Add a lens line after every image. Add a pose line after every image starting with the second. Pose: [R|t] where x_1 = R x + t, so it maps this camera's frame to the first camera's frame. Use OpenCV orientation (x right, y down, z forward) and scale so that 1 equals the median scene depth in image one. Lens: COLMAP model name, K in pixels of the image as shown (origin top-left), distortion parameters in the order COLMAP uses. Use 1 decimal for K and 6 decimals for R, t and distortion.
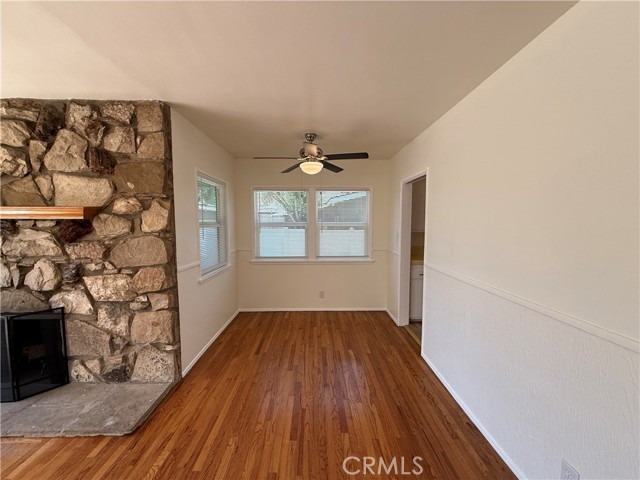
lens RADIAL K [[255.9, 0, 320.0], [0, 255.9, 240.0], [0, 0, 1]] dist [-0.001391, -0.000044]
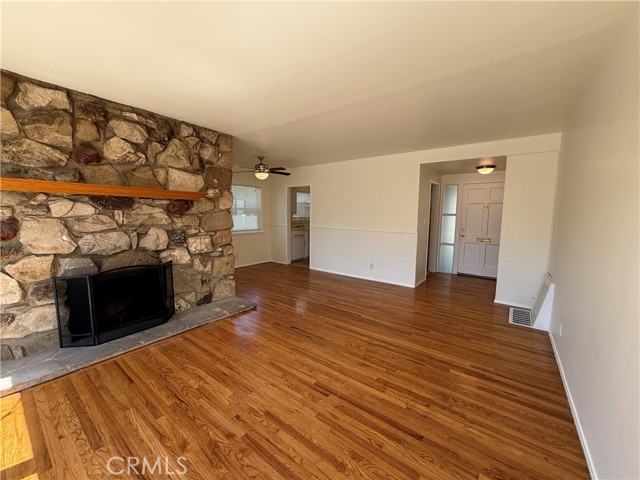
lens RADIAL K [[255.9, 0, 320.0], [0, 255.9, 240.0], [0, 0, 1]] dist [-0.001391, -0.000044]
pose [[0.620765, -0.073951, 0.780501, -1.625515], [0.045256, 0.997261, 0.058495, 0.102481], [-0.782690, -0.000990, 0.622411, -0.567722]]
